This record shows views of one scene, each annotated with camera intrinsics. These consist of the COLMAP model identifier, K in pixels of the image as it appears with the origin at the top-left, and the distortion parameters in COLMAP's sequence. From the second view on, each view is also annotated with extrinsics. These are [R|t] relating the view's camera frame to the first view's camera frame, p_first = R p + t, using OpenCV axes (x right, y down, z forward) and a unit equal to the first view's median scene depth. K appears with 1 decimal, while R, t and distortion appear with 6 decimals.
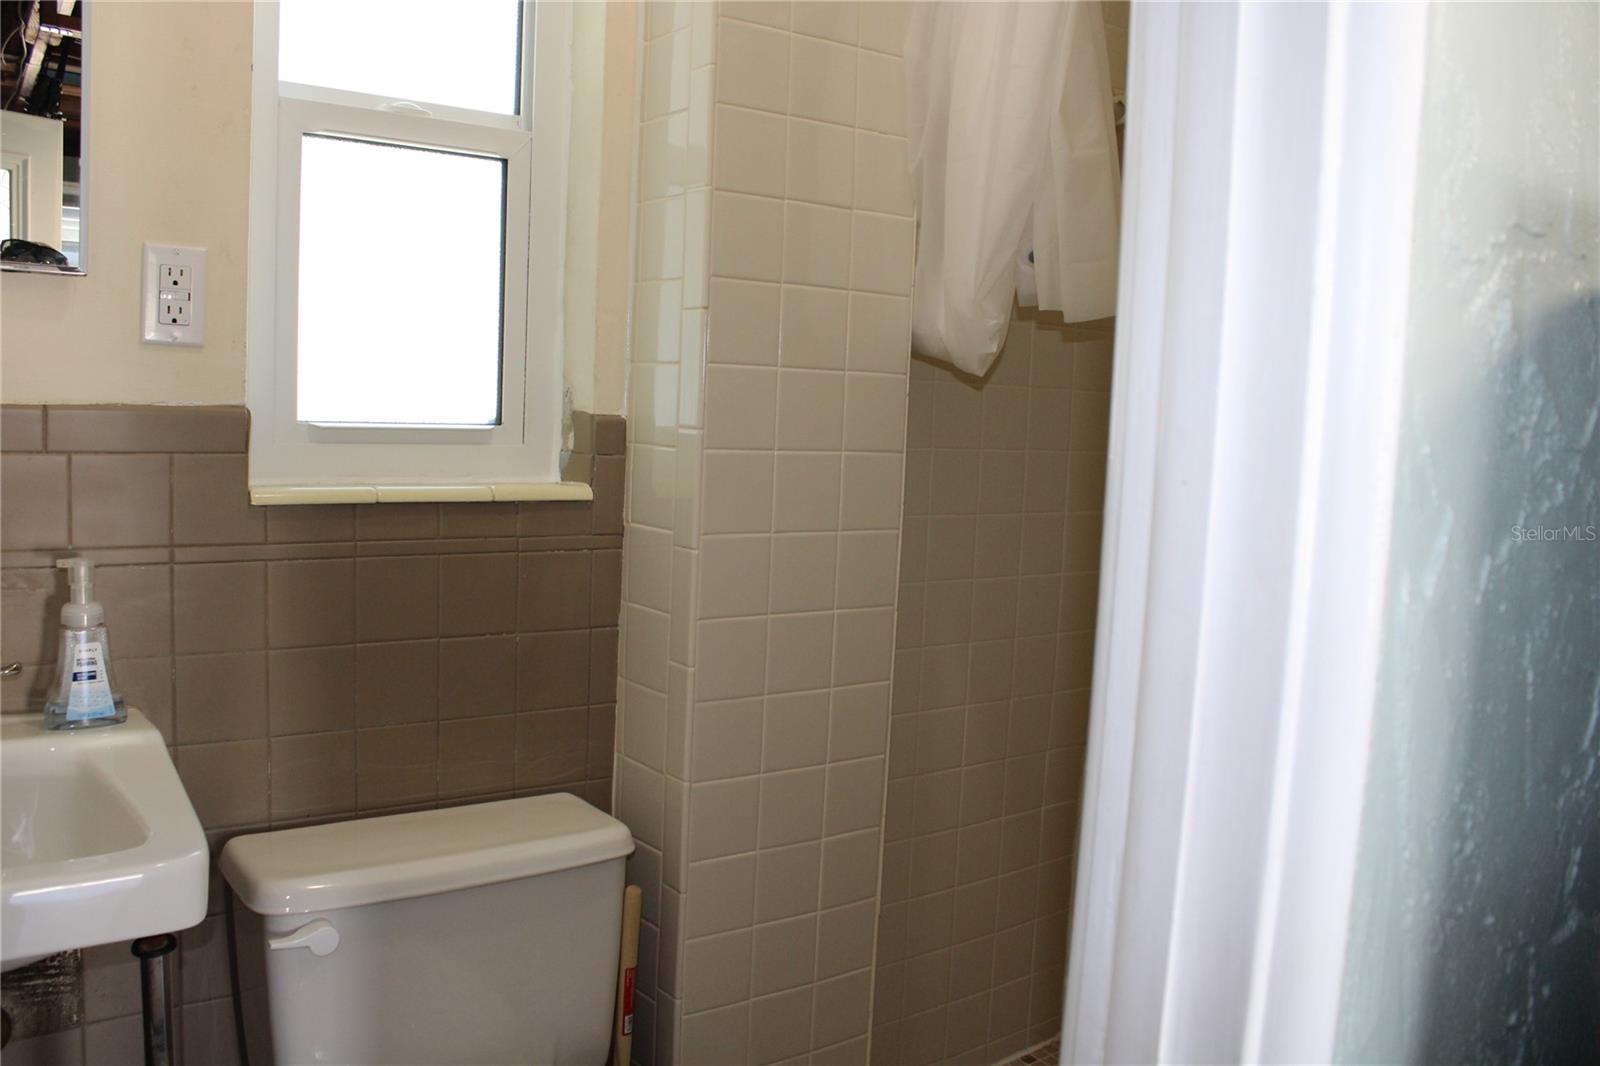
lens RADIAL K [[1316.9, 0, 800.0], [0, 1316.9, 533.0], [0, 0, 1]] dist [-0.158478, 0.126130]
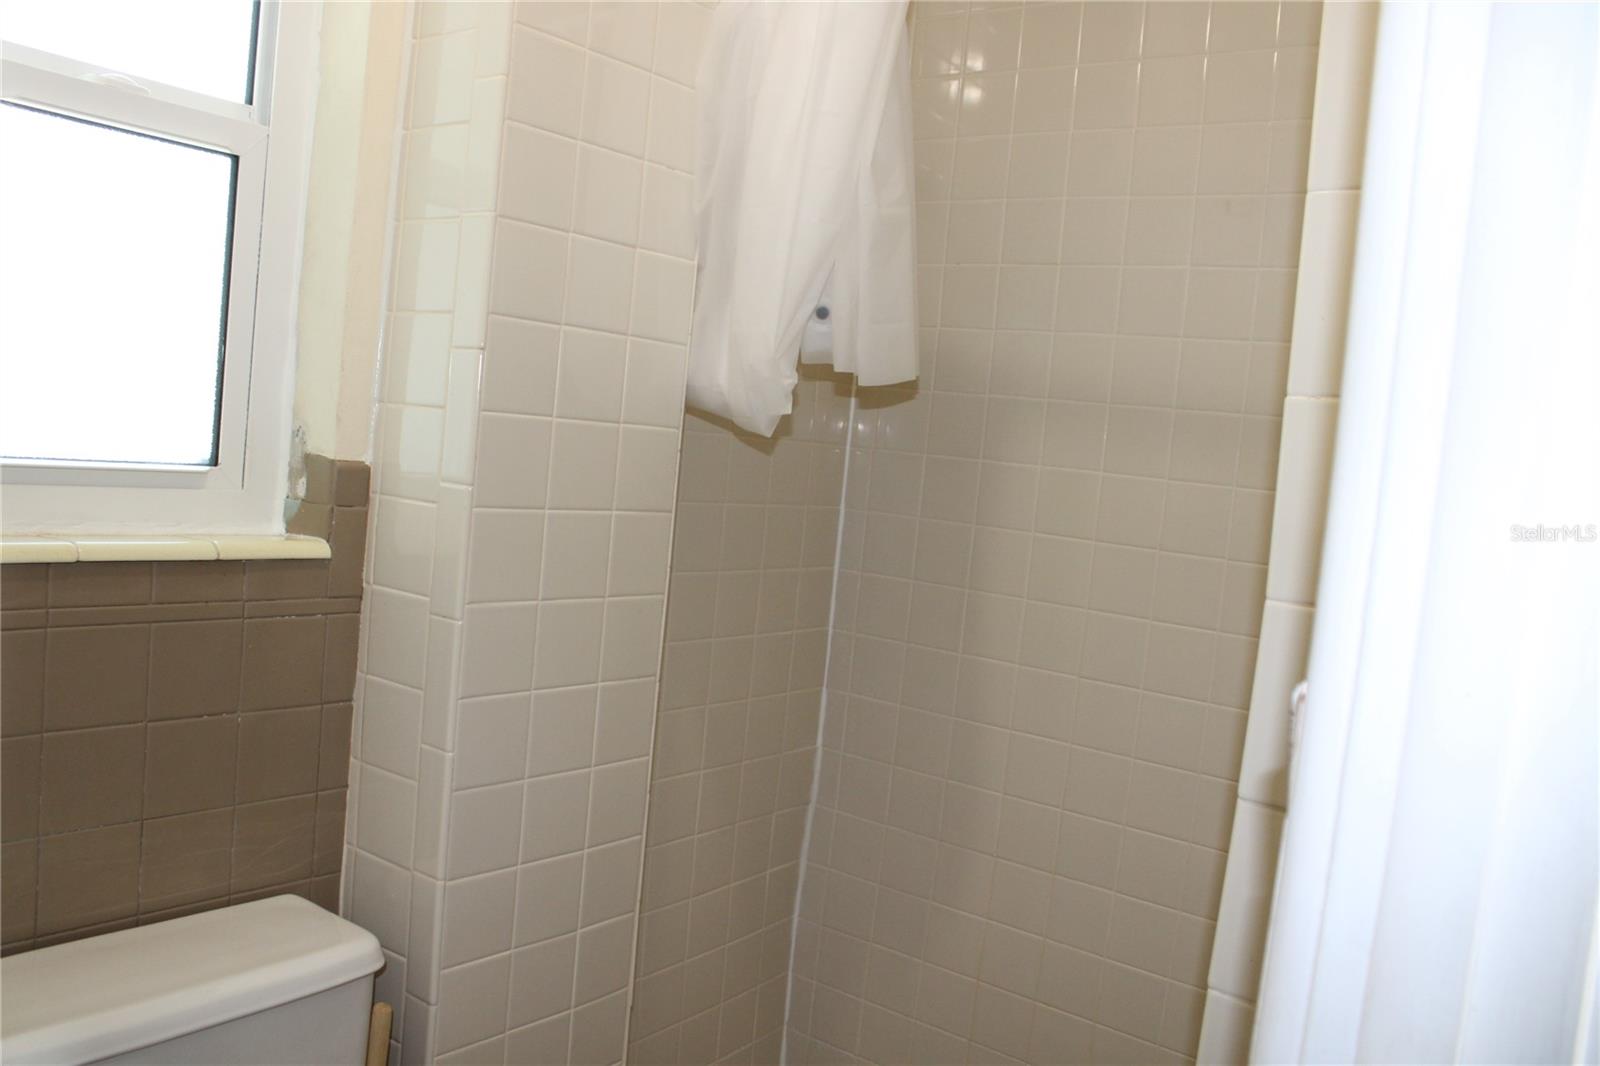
lens RADIAL K [[1316.9, 0, 800.0], [0, 1316.9, 533.0], [0, 0, 1]] dist [-0.158478, 0.126130]
pose [[0.954636, 0.026726, 0.296574, -0.115653], [-0.023463, 0.999619, -0.014556, -0.036686], [-0.296850, 0.006937, 0.954899, 0.089383]]
